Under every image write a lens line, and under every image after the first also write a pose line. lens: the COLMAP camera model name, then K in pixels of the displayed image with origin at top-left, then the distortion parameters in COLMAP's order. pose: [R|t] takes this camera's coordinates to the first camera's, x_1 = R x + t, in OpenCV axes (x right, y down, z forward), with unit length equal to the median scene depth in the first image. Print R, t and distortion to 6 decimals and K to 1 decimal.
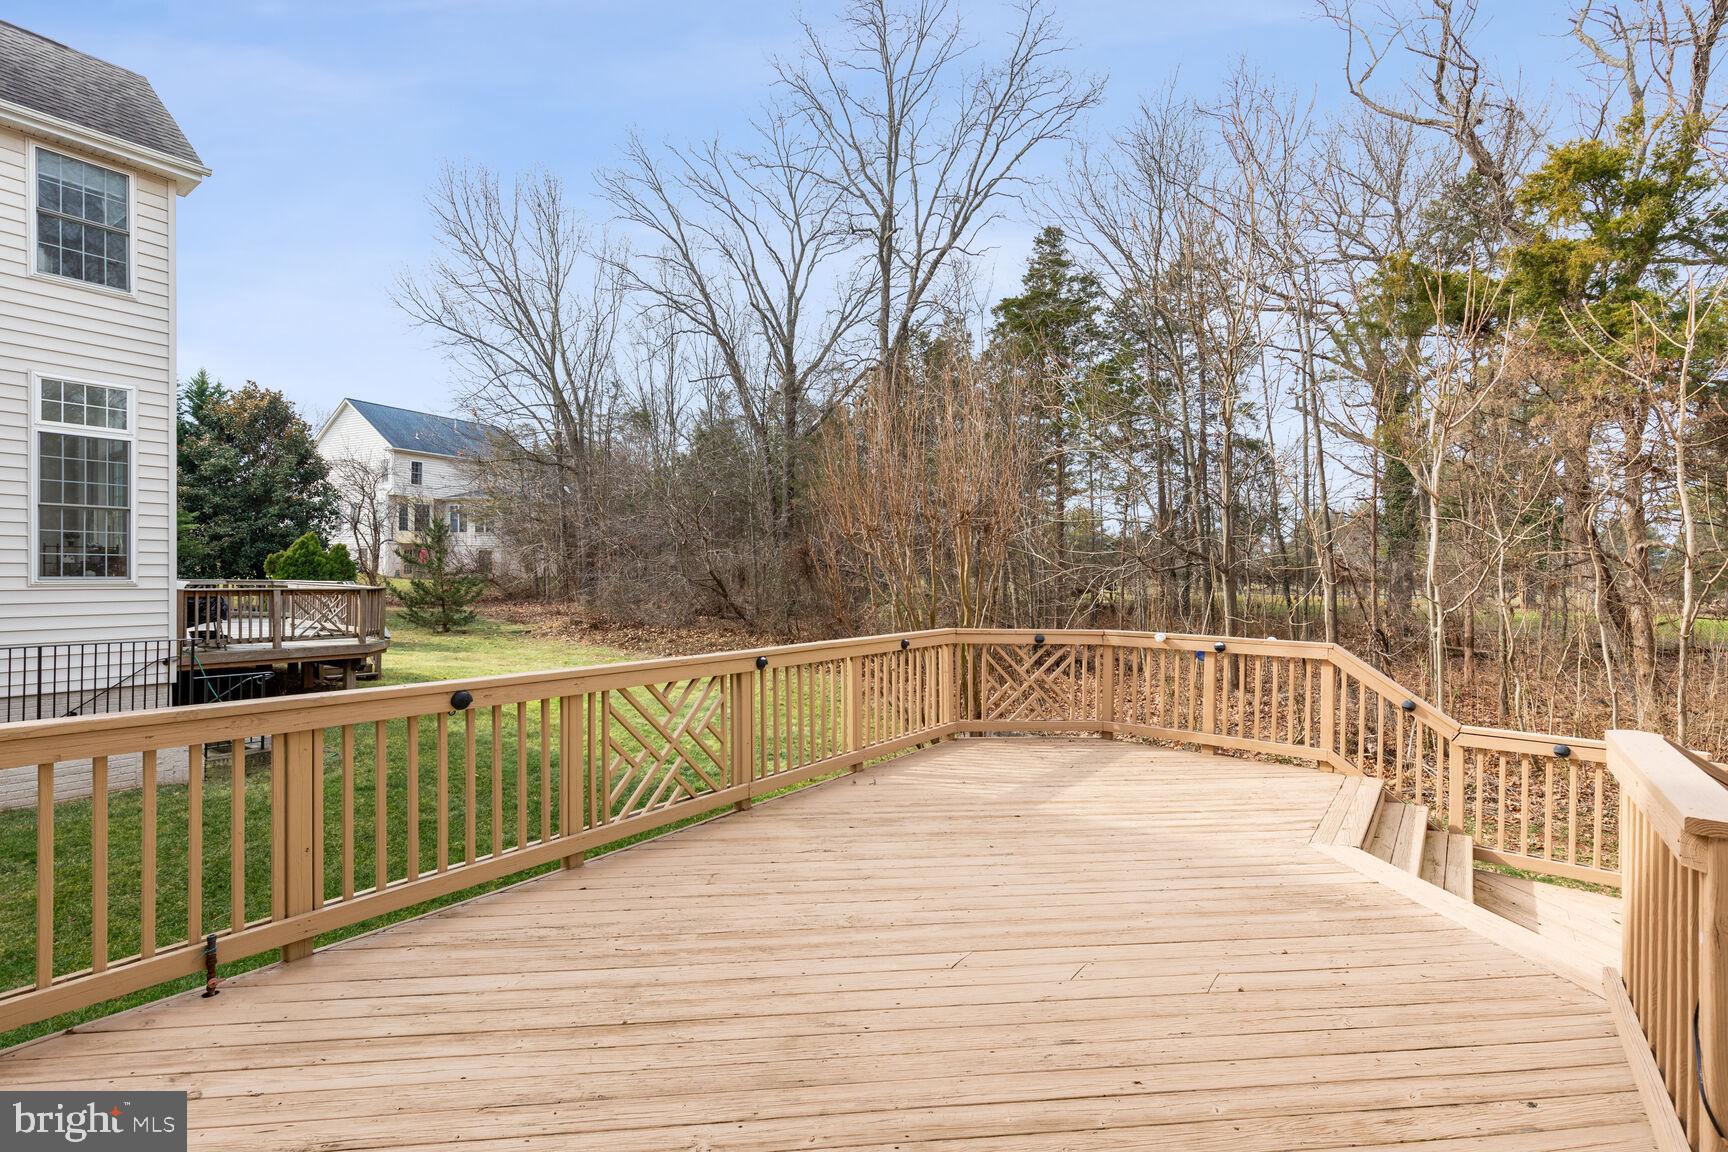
lens RADIAL K [[774.1, 0, 866.4], [0, 774.1, 573.7], [0, 0, 1]] dist [0.009007, -0.000633]
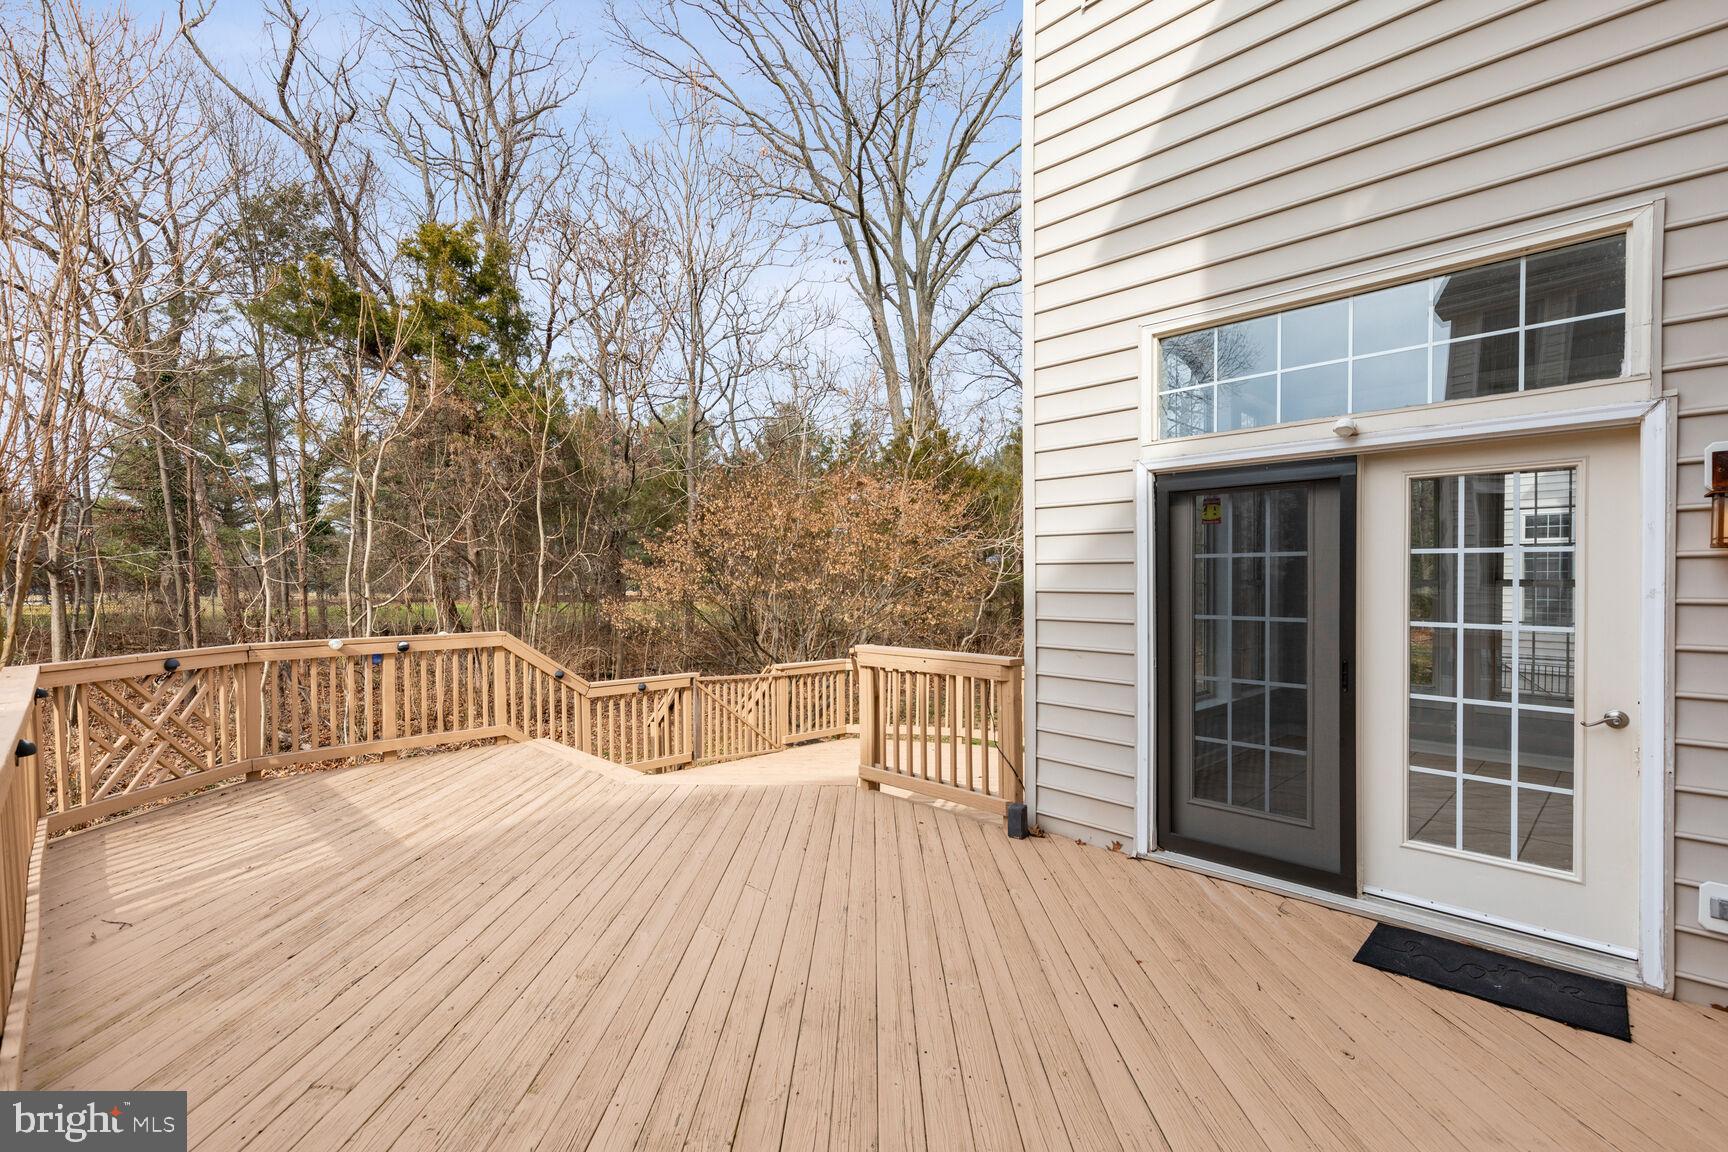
lens RADIAL K [[783.1, 0, 850.3], [0, 783.1, 578.9], [0, 0, 1]] dist [0.001671, 0.000121]
pose [[0.154389, -0.016816, 0.987867, -0.487860], [0.007471, 0.999846, 0.015852, -0.001927], [-0.987982, 0.004933, 0.154491, 0.342792]]
